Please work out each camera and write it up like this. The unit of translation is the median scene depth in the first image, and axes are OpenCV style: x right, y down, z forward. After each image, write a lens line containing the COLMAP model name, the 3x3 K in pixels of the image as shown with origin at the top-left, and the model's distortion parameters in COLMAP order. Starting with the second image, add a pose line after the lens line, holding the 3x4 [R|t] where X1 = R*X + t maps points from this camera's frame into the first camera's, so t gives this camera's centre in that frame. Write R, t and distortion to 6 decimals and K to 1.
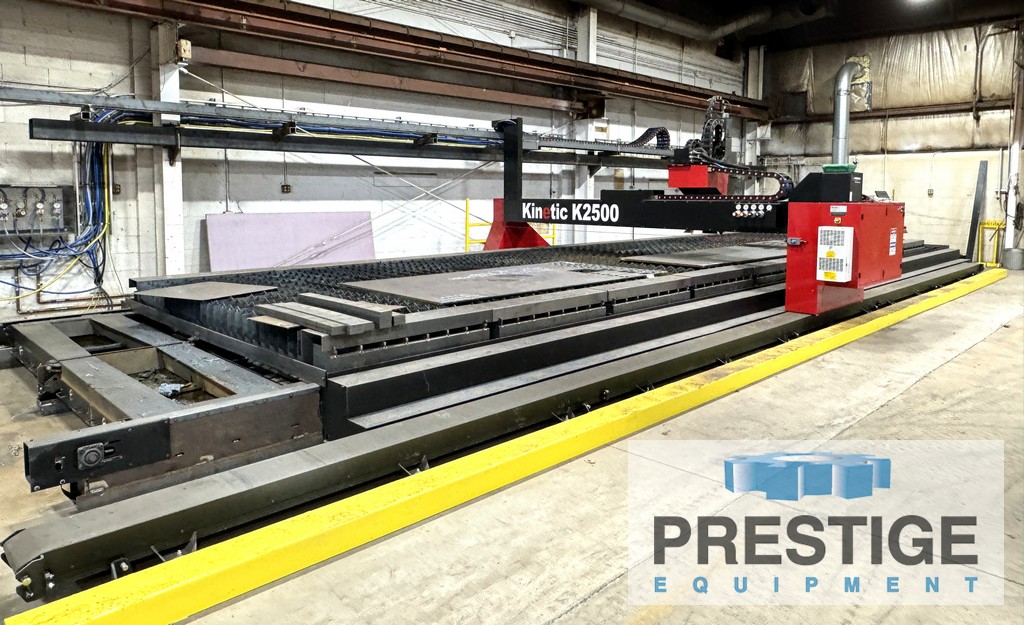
lens RADIAL K [[699.7, 0, 508.7], [0, 699.7, 242.7], [0, 0, 1]] dist [0.002044, -0.001083]
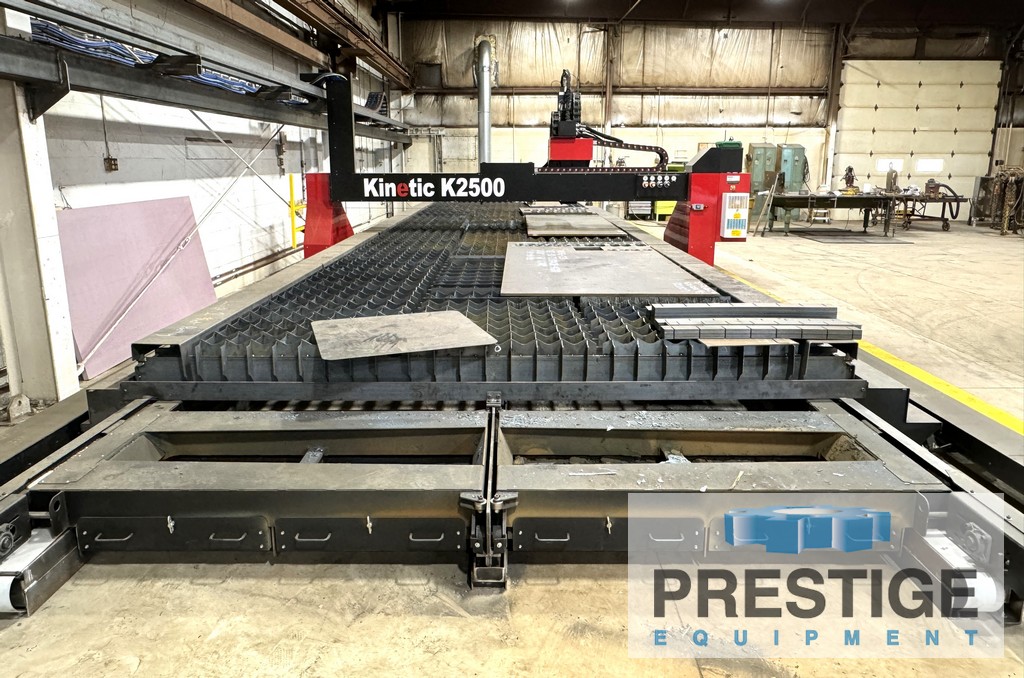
lens RADIAL K [[693.8, 0, 518.3], [0, 693.8, 304.1], [0, 0, 1]] dist [-0.003774, 0.002665]
pose [[0.690731, -0.151246, 0.707118, -0.375799], [0.055134, 0.986050, 0.157050, -0.023265], [-0.721007, -0.069494, 0.689434, 0.229643]]
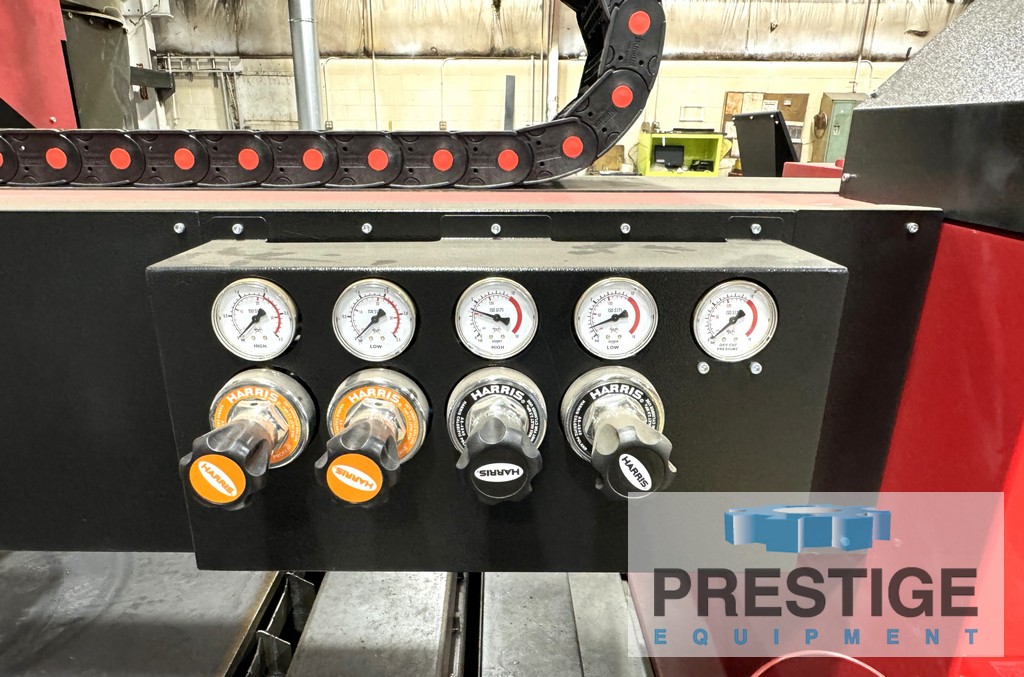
lens RADIAL K [[693.8, 0, 496.4], [0, 693.8, 376.7], [0, 0, 1]] dist [-0.003774, 0.002665]
pose [[0.705547, -0.236915, 0.667889, 0.183130], [0.048181, 0.956318, 0.288329, -0.038664], [-0.707024, -0.171250, 0.686142, 0.573470]]
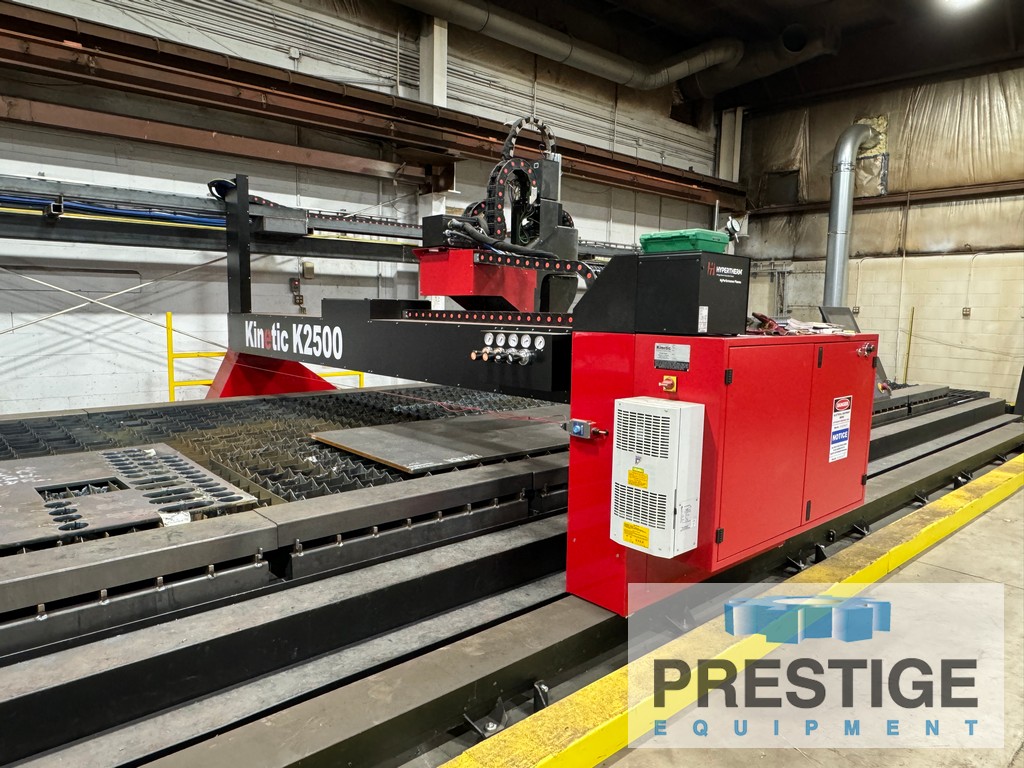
lens RADIAL K [[690.0, 0, 513.3], [0, 690.0, 389.6], [0, 0, 1]] dist [-0.001905, 0.000736]
pose [[0.998710, 0.018043, -0.047454, 0.222771], [-0.015770, 0.998731, 0.047840, -0.024551], [0.048257, -0.047030, 0.997727, 0.347334]]
